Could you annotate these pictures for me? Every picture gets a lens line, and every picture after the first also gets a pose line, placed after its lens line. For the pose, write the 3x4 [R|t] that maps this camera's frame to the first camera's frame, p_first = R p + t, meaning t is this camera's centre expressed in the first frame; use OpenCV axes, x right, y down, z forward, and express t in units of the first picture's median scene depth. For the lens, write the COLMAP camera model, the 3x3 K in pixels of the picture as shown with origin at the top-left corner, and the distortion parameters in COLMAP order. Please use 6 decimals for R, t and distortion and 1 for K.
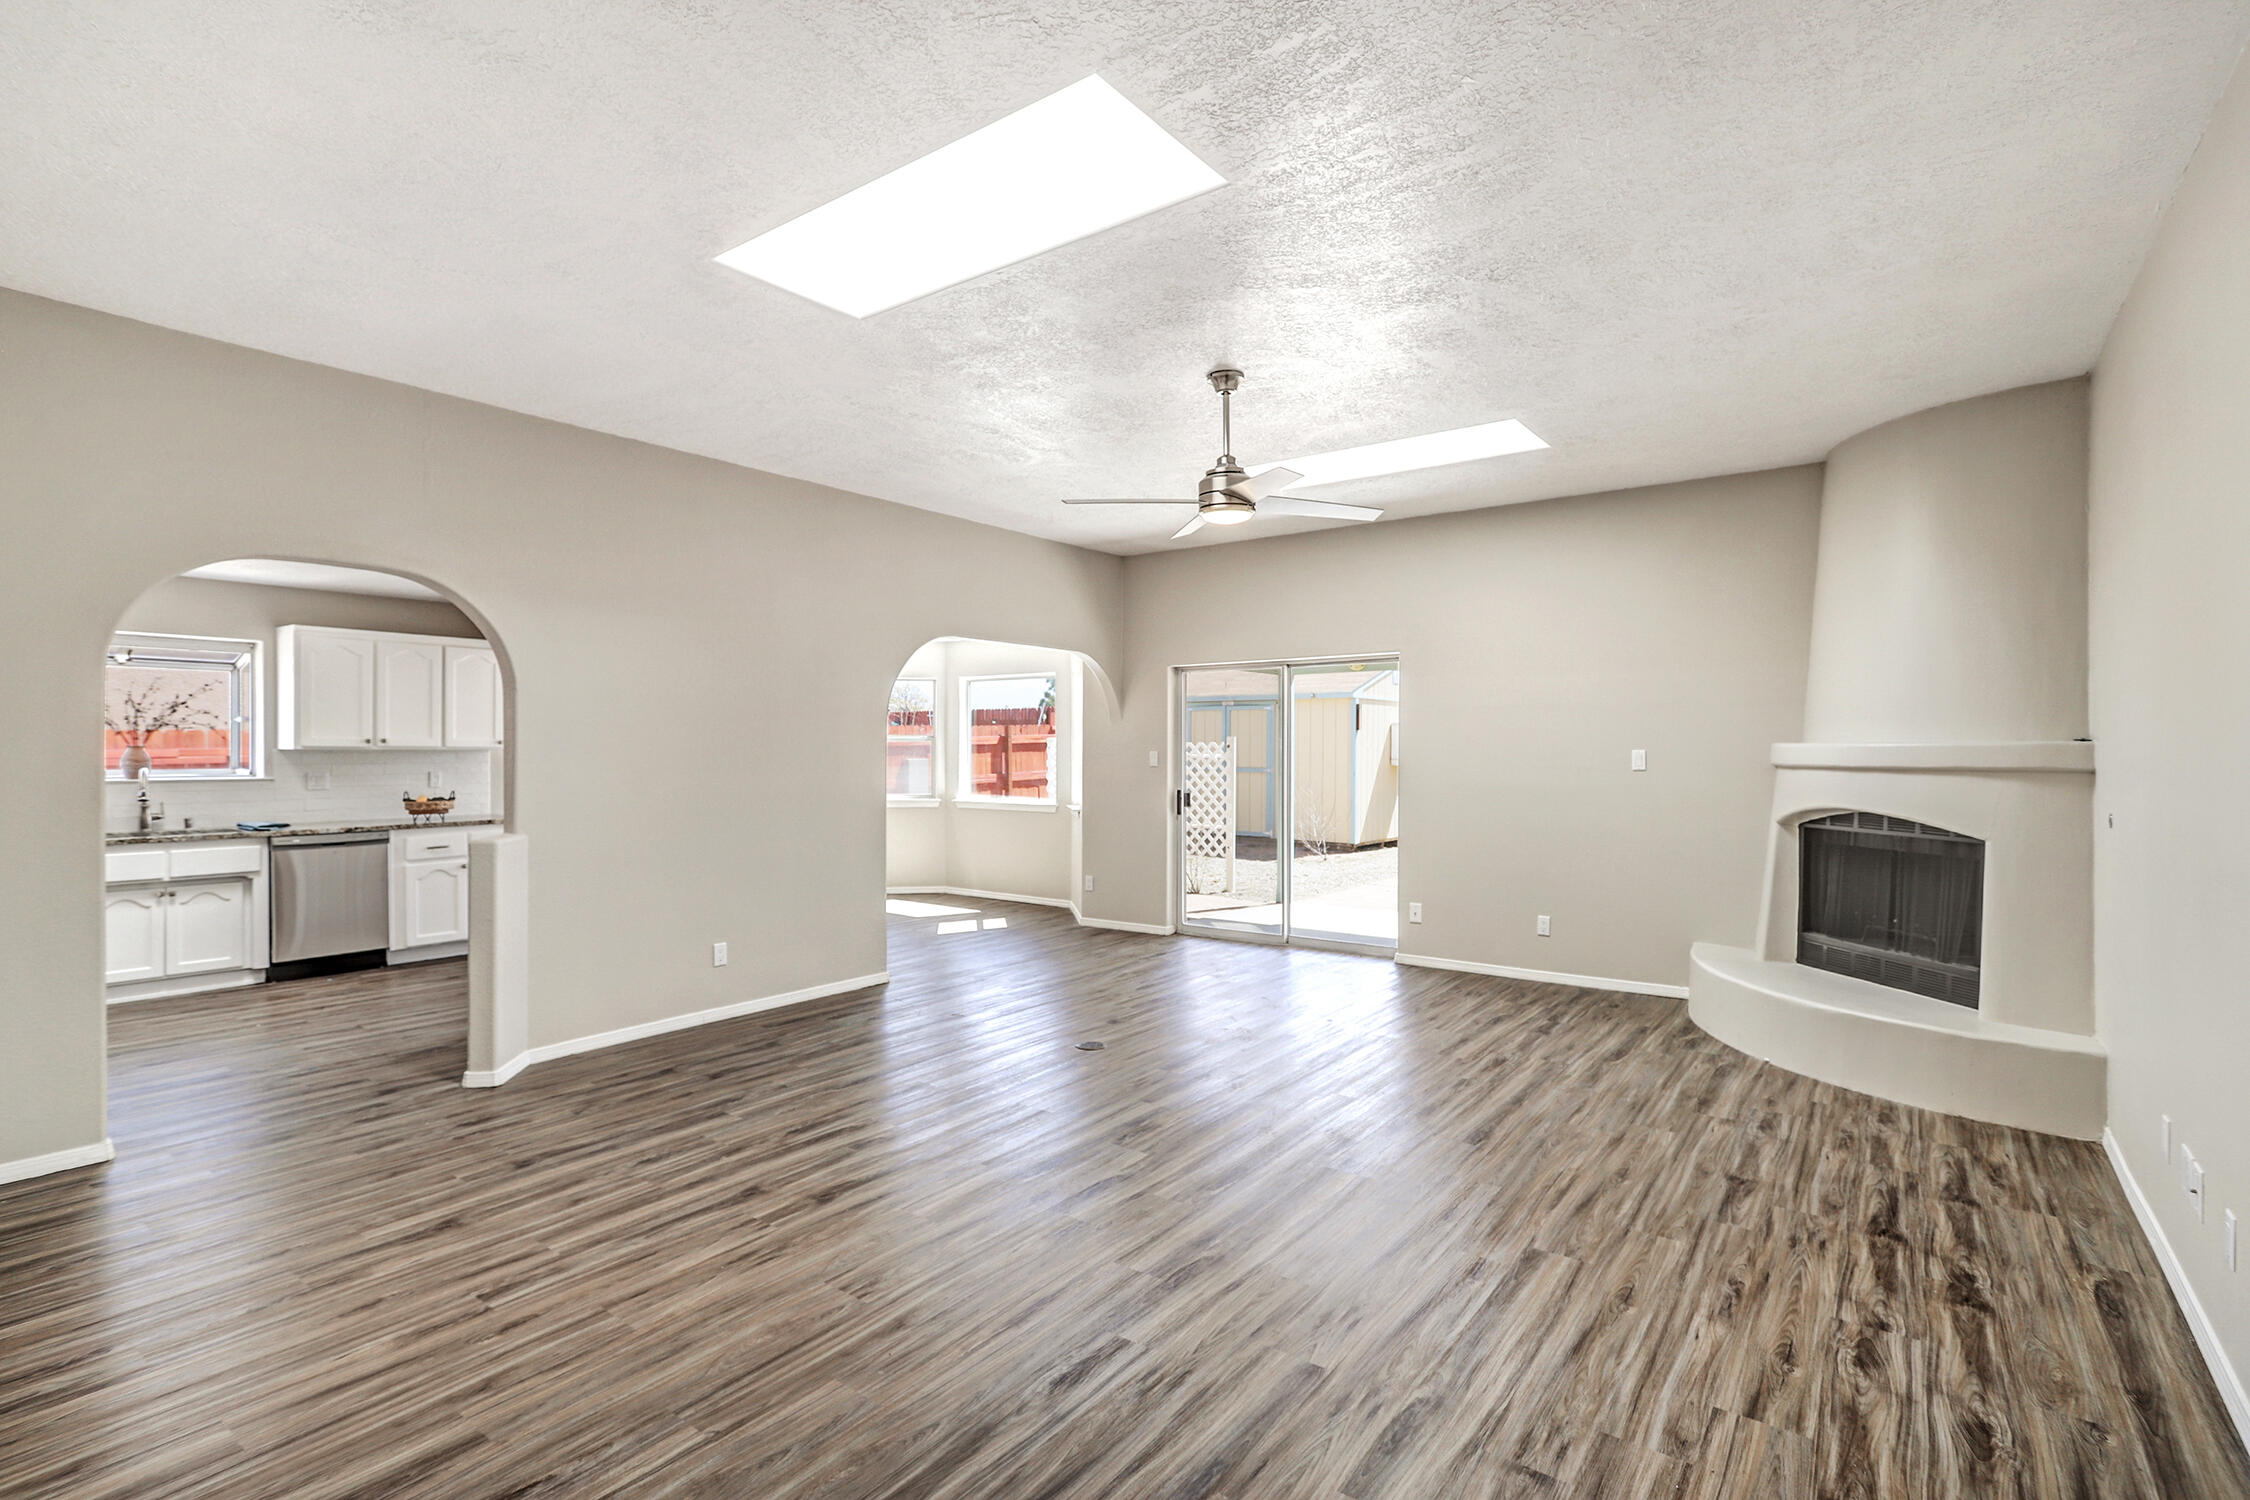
lens RADIAL K [[1064.4, 0, 1123.4], [0, 1064.4, 758.2], [0, 0, 1]] dist [-0.007056, 0.002976]
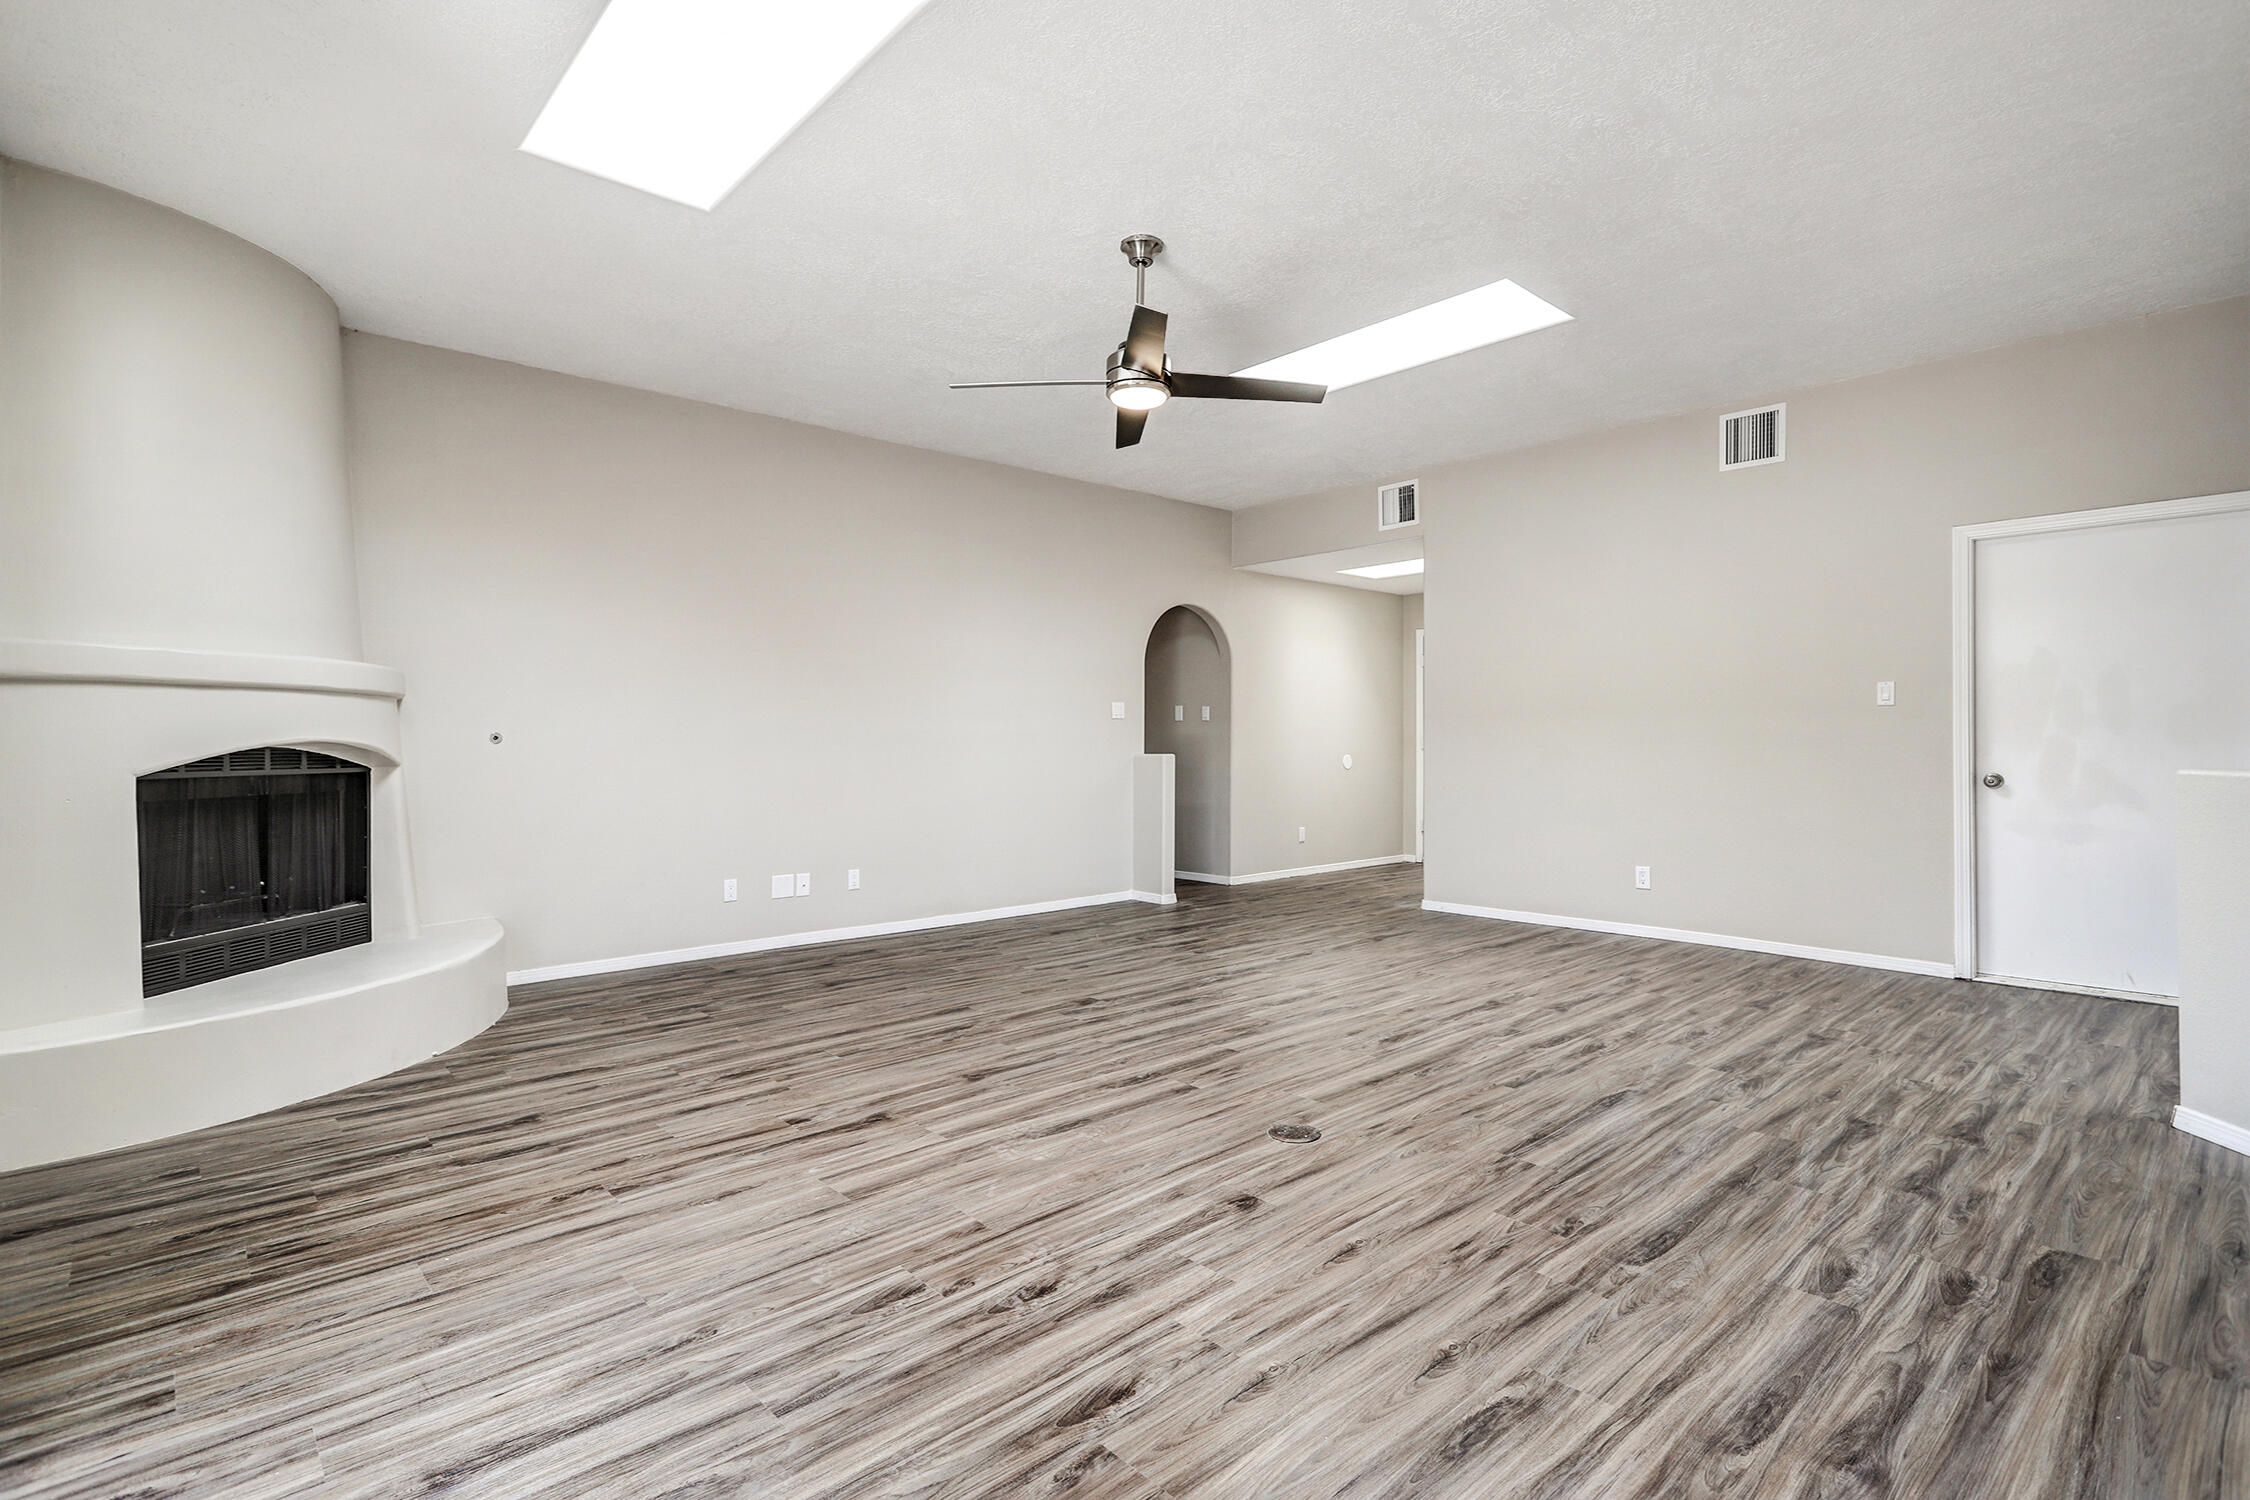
lens RADIAL K [[1064.4, 0, 1116.7], [0, 1064.4, 735.9], [0, 0, 1]] dist [-0.007056, 0.002976]
pose [[-0.979369, 0.006616, 0.201971, -0.058869], [0.007162, 0.999972, 0.001969, 0.048863], [-0.201952, 0.003375, -0.979390, 1.722183]]
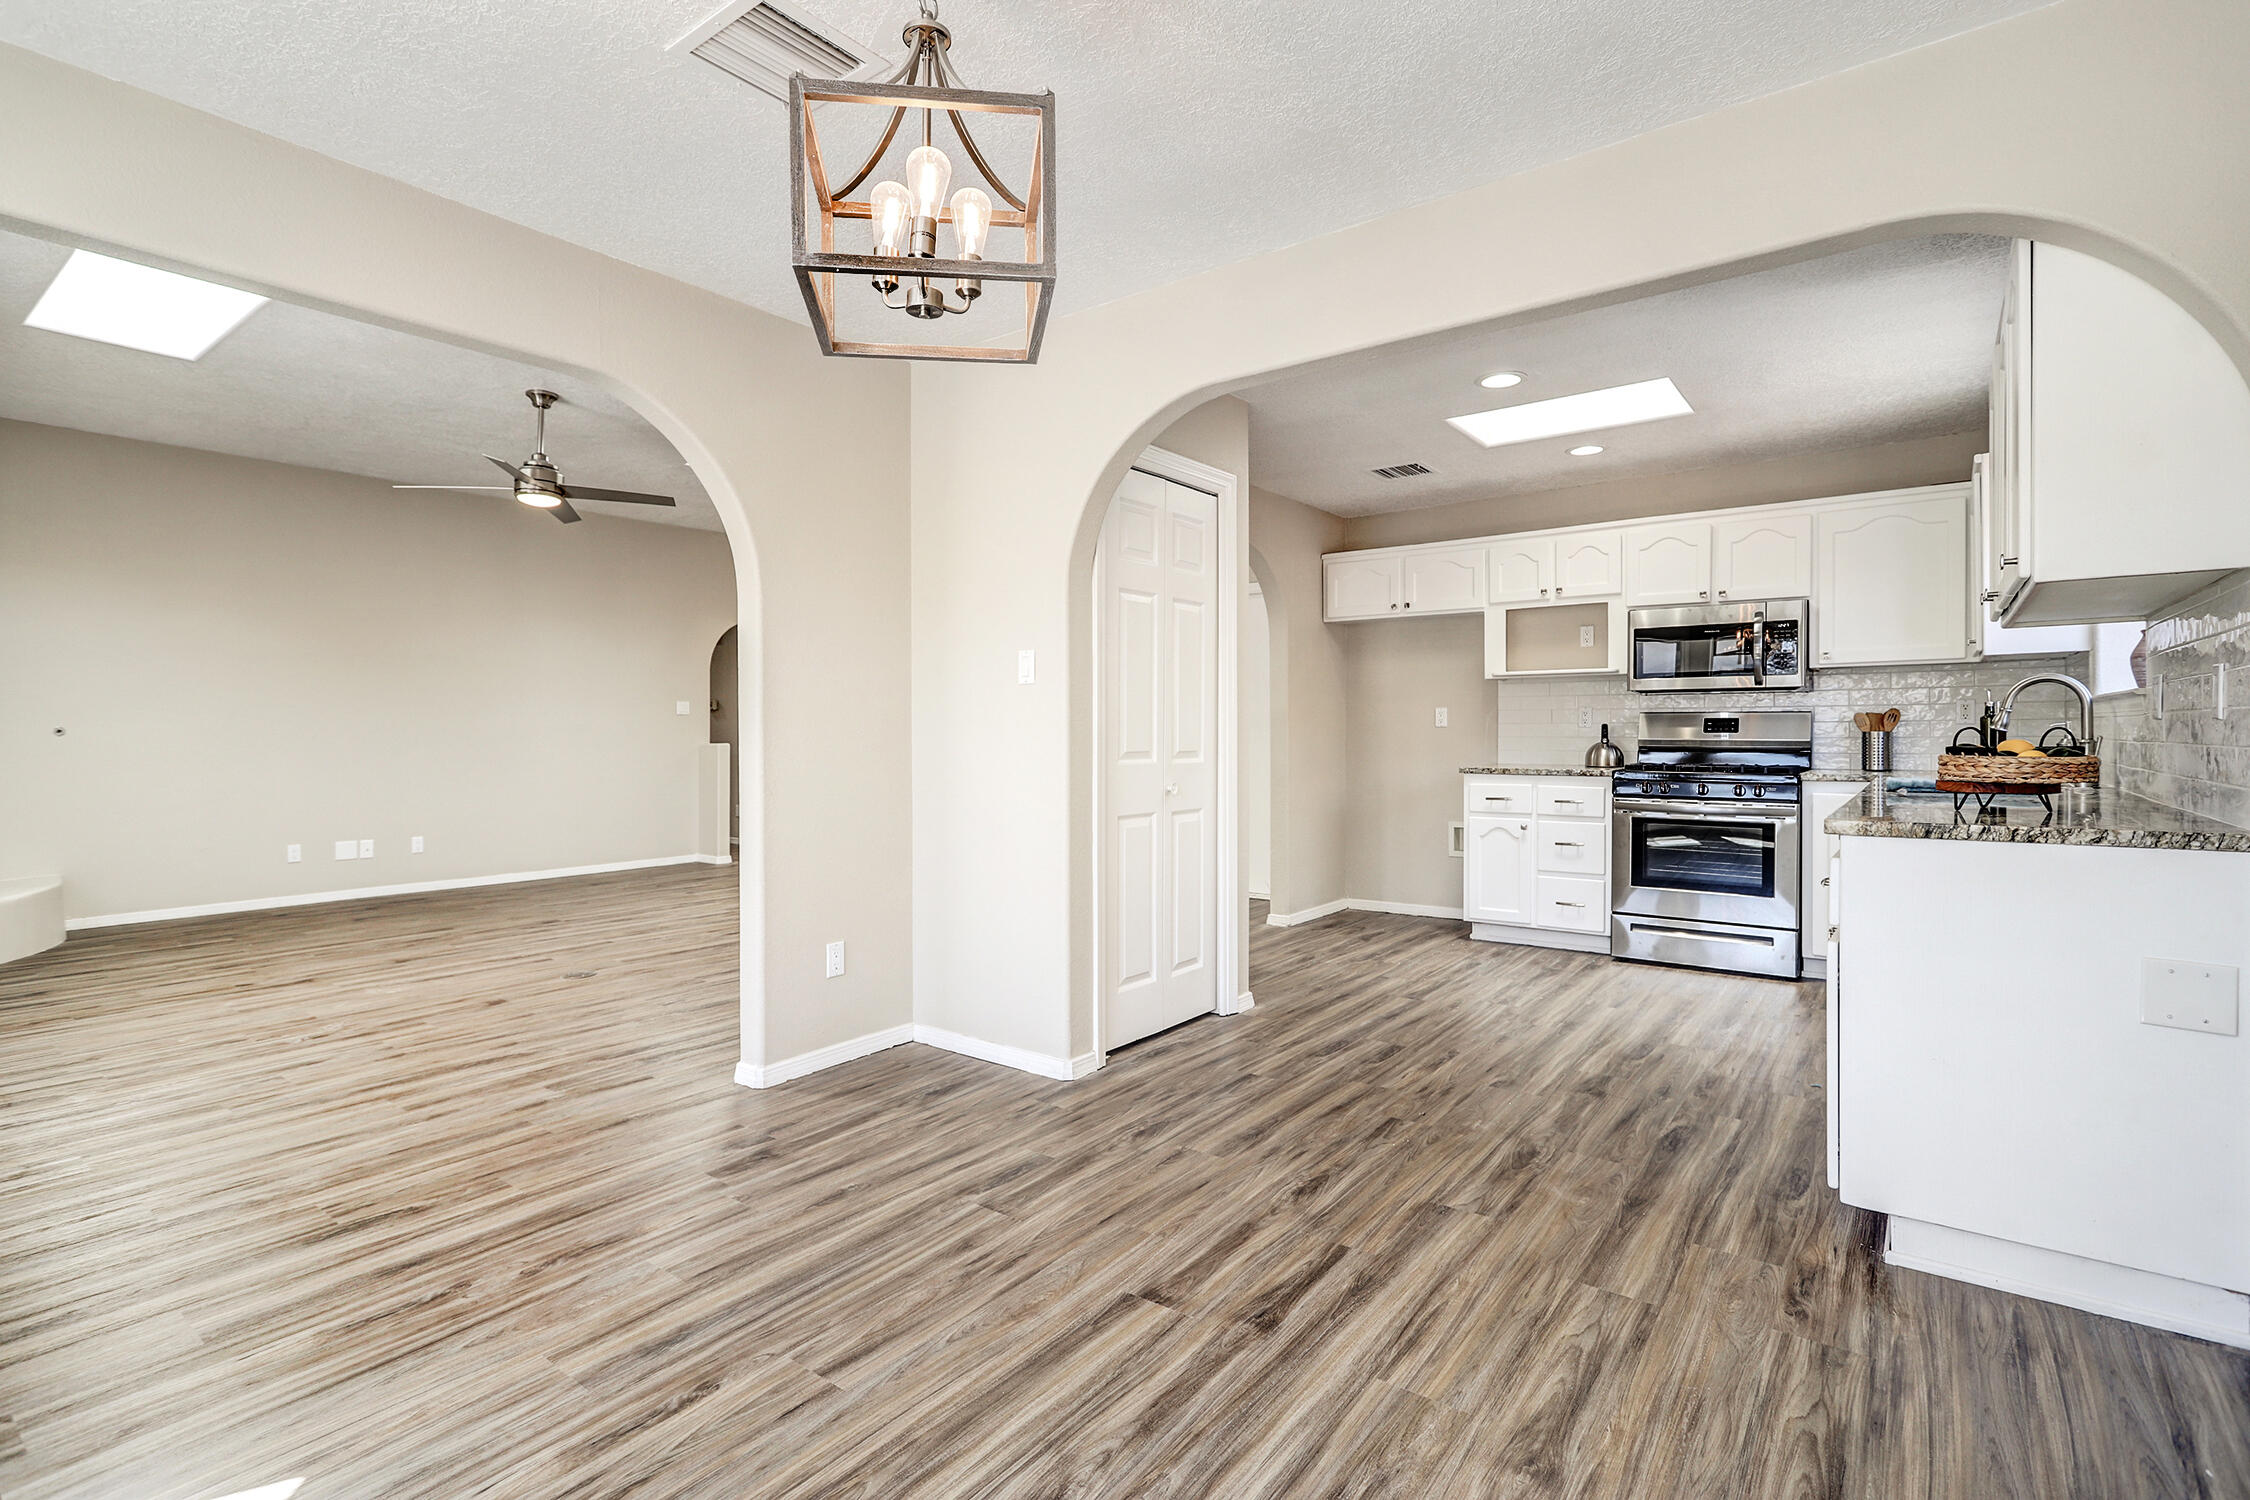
lens RADIAL K [[1064.4, 0, 1119.9], [0, 1064.4, 735.0], [0, 0, 1]] dist [-0.007056, 0.002976]
pose [[-0.999770, 0.007115, 0.020216, -0.579830], [0.007354, 0.999904, 0.011776, 0.047119], [-0.020131, 0.011922, -0.999726, 2.096754]]
